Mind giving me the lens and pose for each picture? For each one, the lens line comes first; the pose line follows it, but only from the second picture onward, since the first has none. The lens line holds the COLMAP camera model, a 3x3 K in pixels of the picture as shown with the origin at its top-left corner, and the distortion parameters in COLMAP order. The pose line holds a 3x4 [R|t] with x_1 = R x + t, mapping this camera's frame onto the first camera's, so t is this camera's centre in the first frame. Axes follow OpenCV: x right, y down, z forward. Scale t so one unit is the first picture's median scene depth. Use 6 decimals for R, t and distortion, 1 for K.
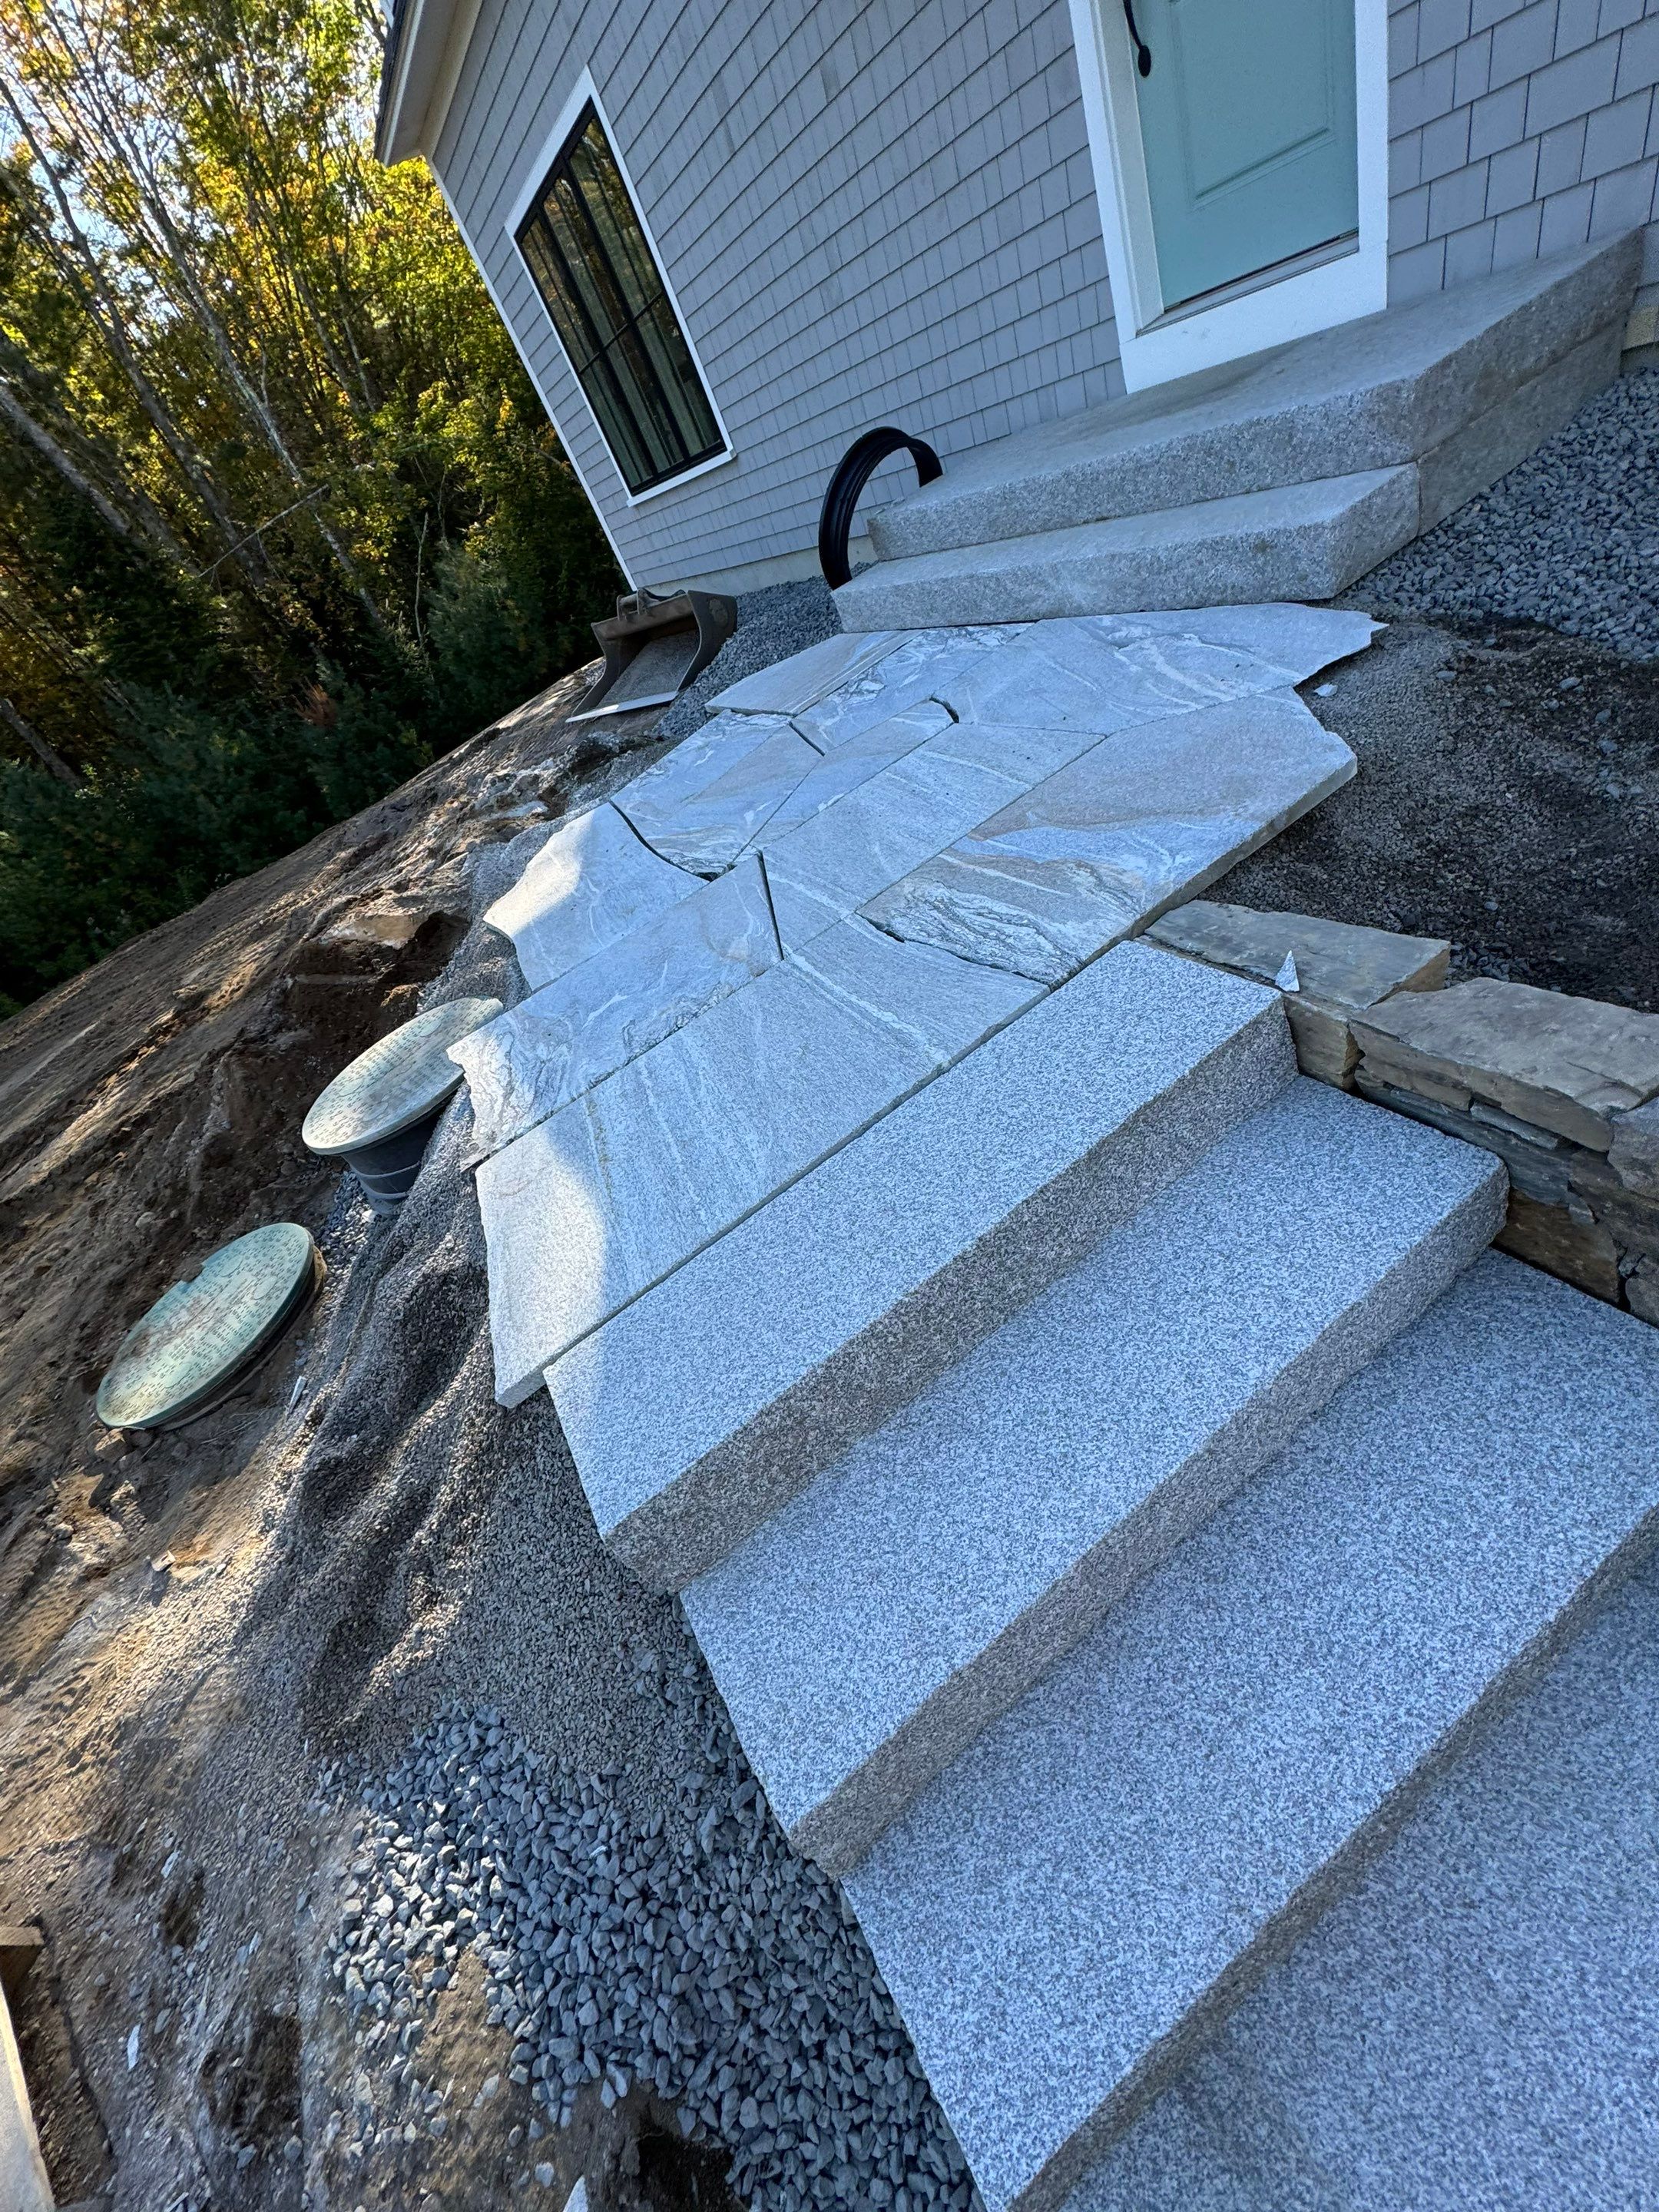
lens RADIAL K [[879.5, 0, 824.5], [0, 879.5, 1109.0], [0, 0, 1]] dist [0.000125, 0.000511]
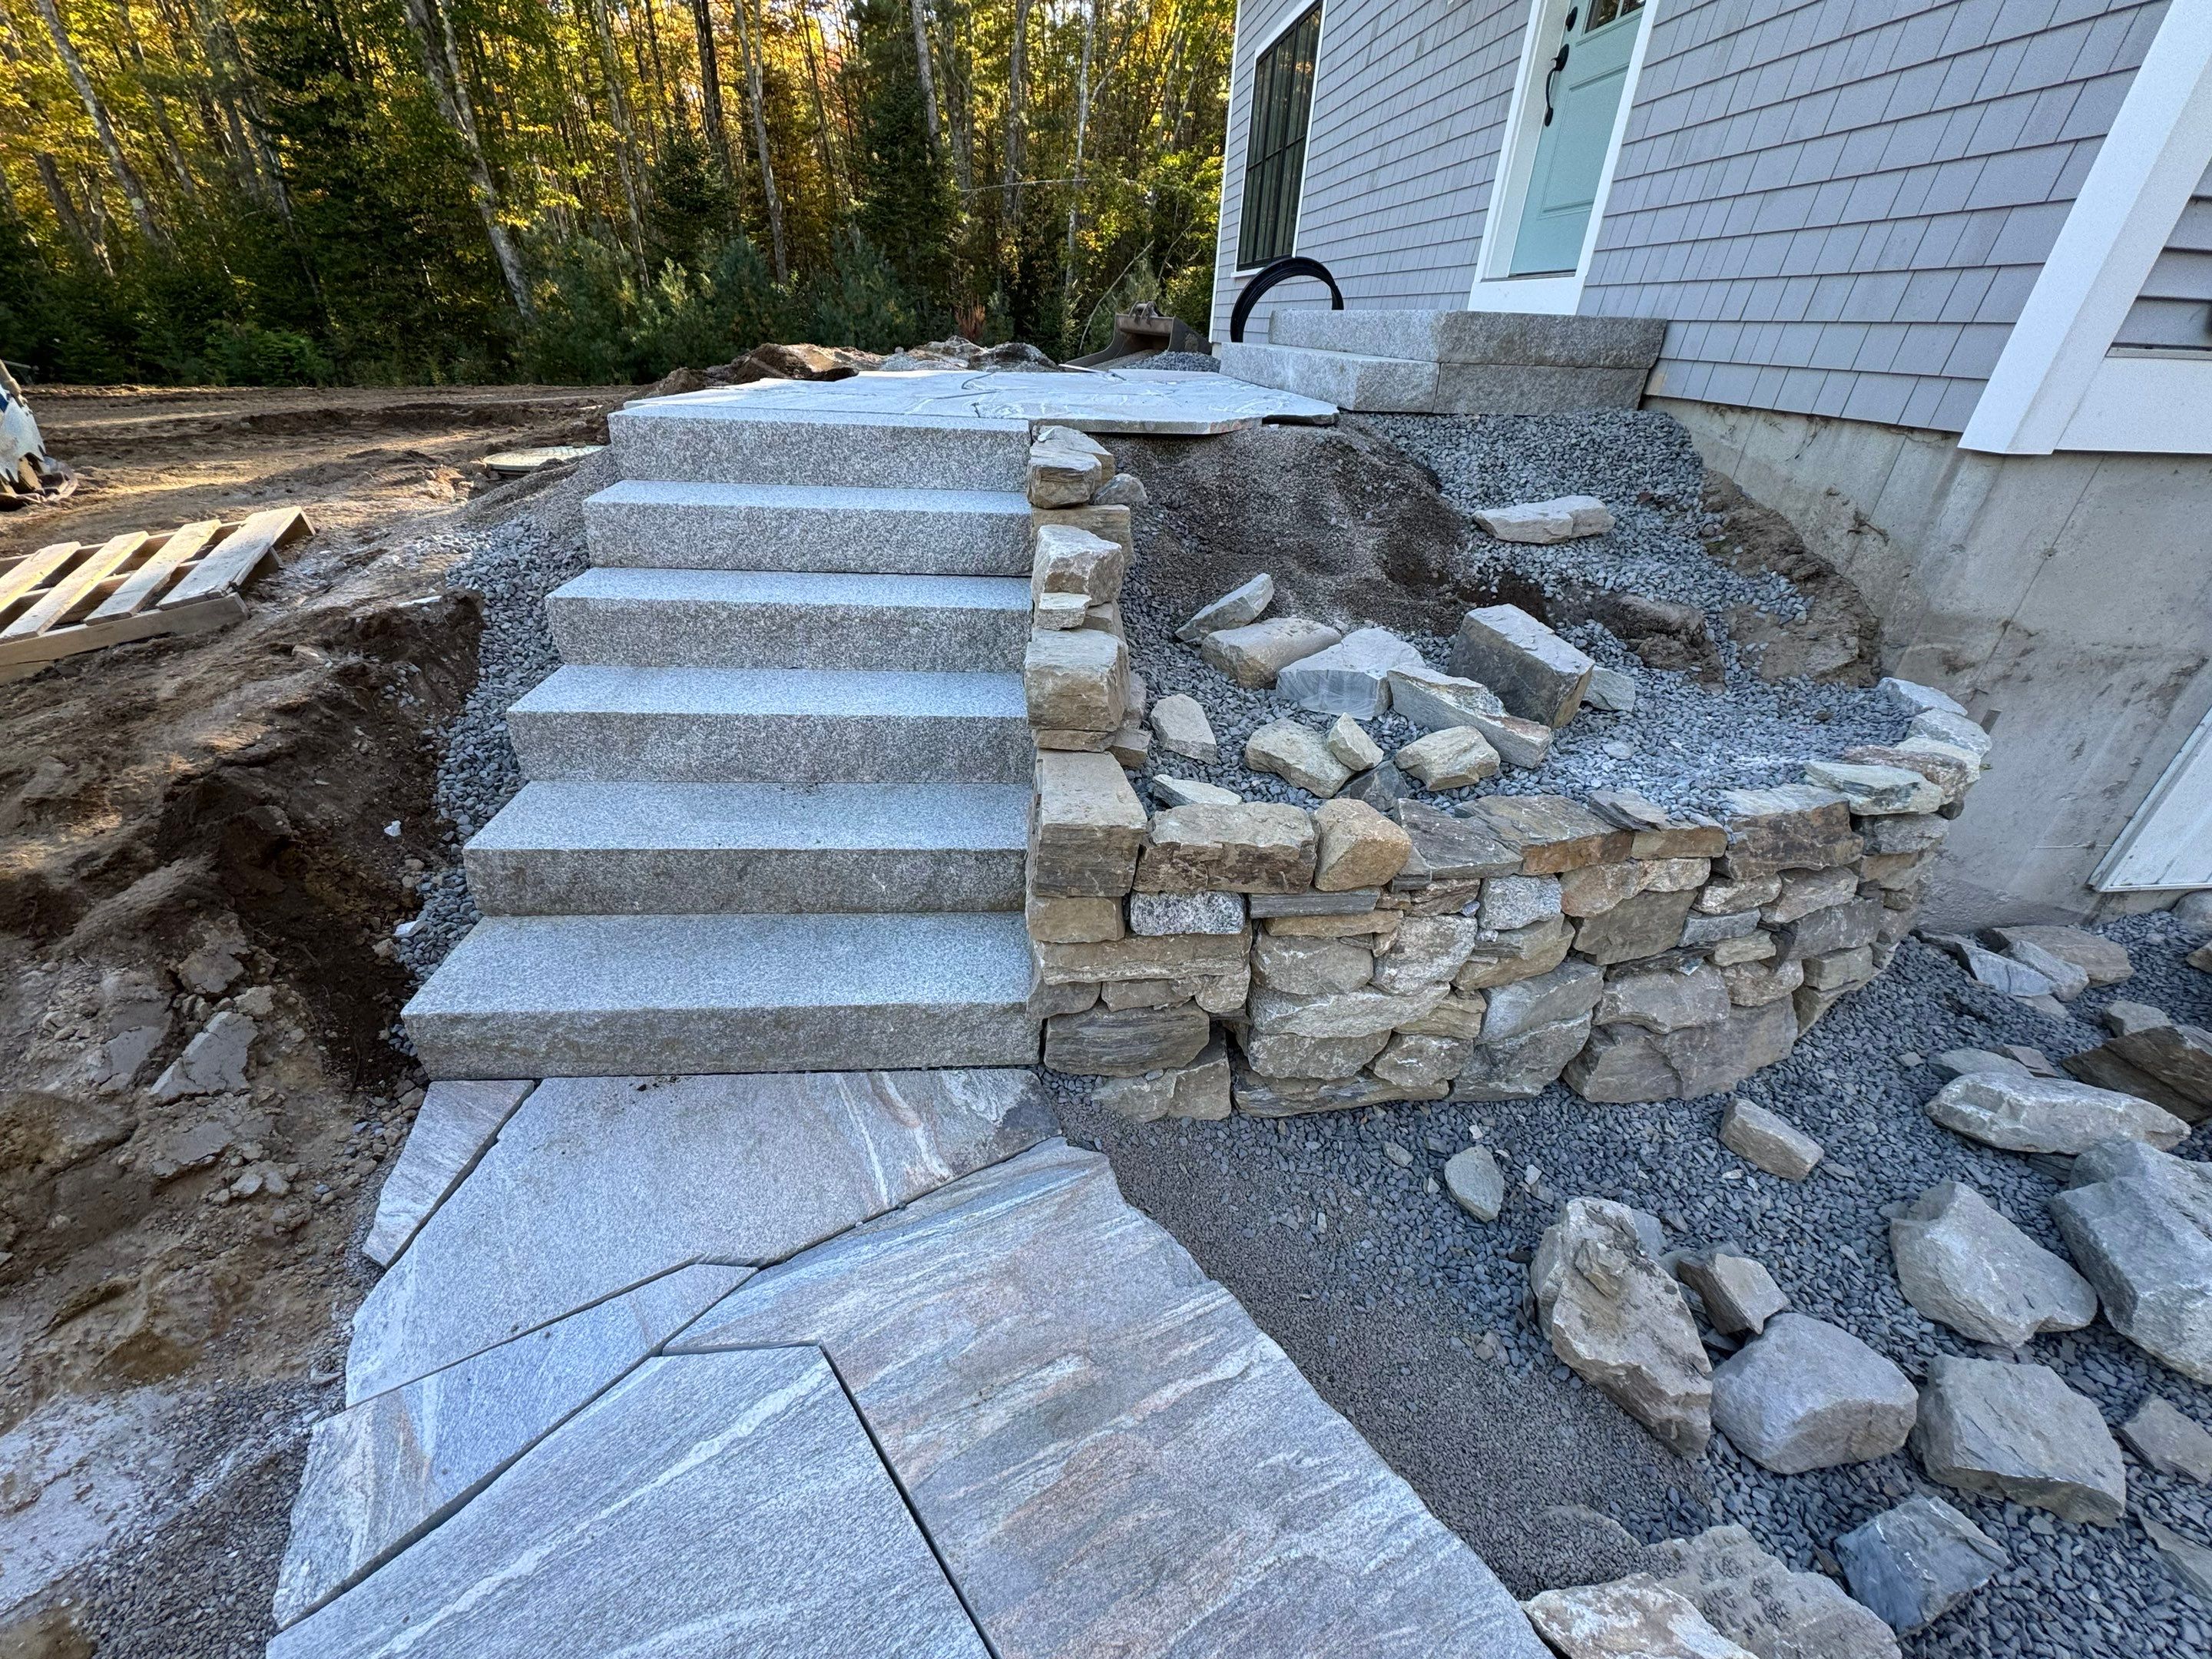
lens RADIAL K [[879.5, 0, 1101.3], [0, 879.5, 828.9], [0, 0, 1]] dist [0.000125, 0.000511]
pose [[0.814815, 0.561026, -0.146038, 0.696156], [-0.571393, 0.819756, -0.038860, 0.284390], [0.097914, 0.115109, 0.988515, -0.416873]]
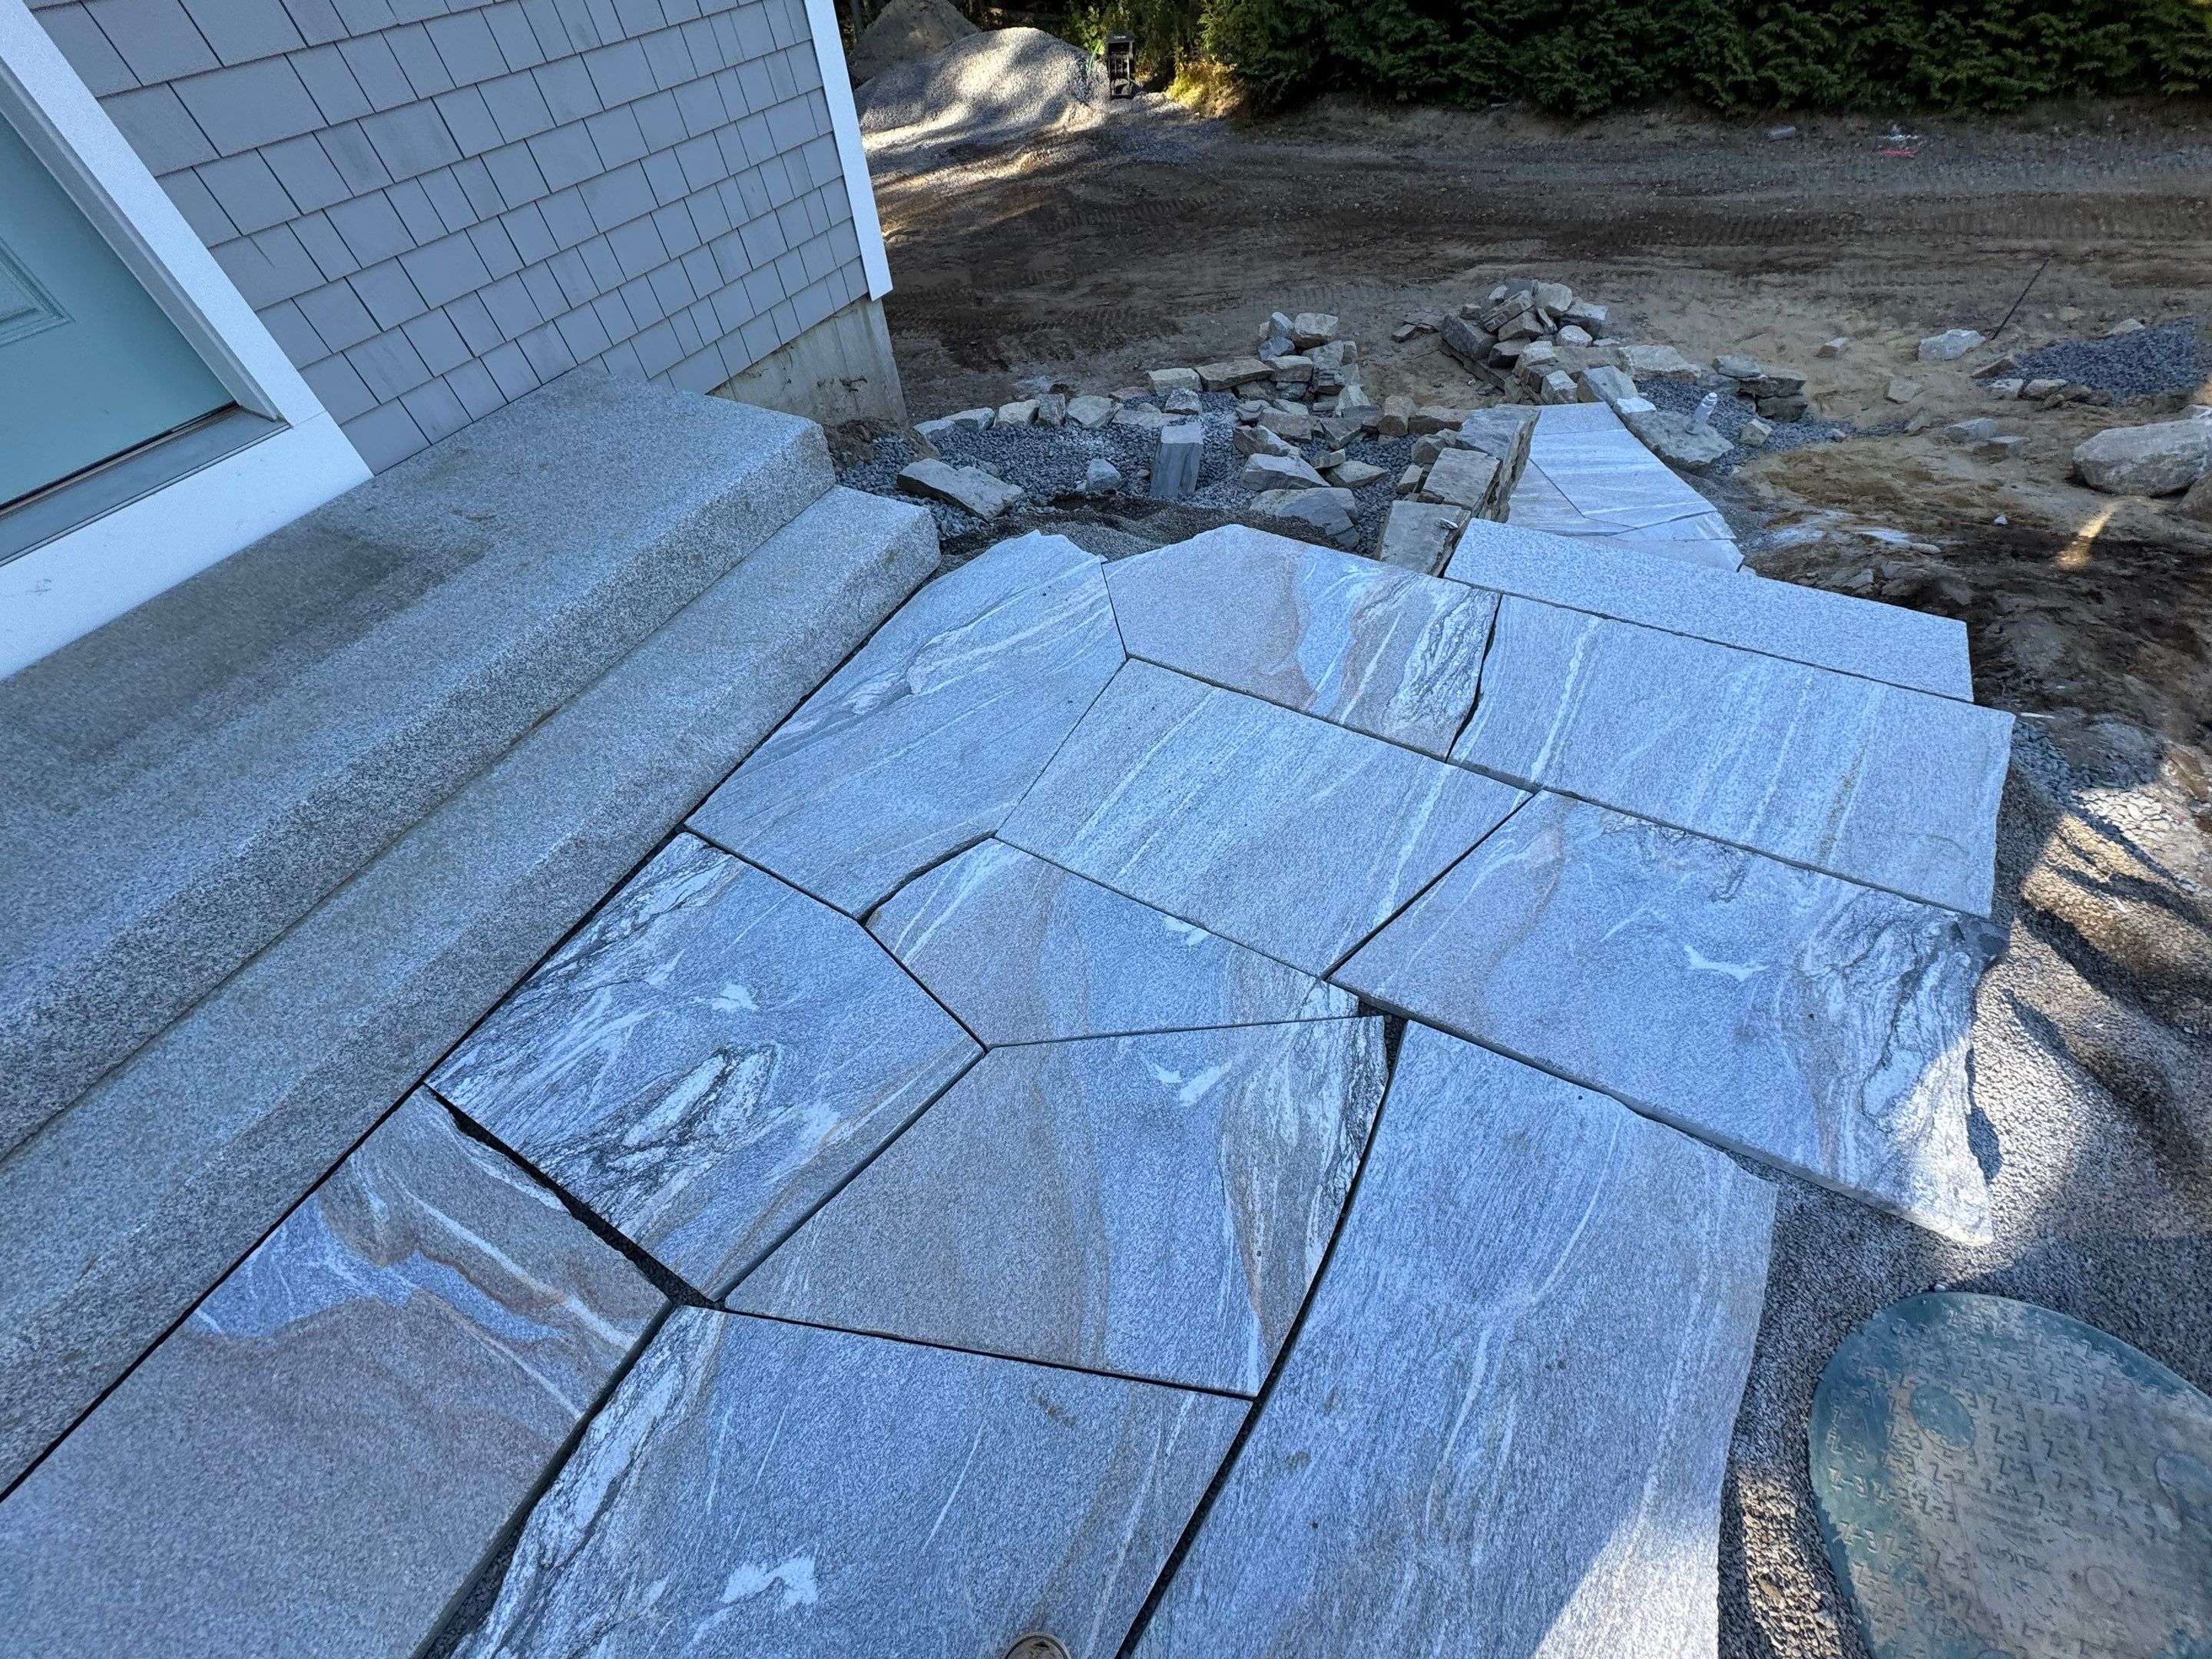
lens RADIAL K [[879.5, 0, 1101.9], [0, 879.5, 830.8], [0, 0, 1]] dist [0.000125, 0.000511]
pose [[-0.458118, -0.364529, 0.810708, -0.457771], [0.731060, 0.364305, 0.576917, -0.776120], [-0.505648, 0.856972, 0.099597, 0.871728]]
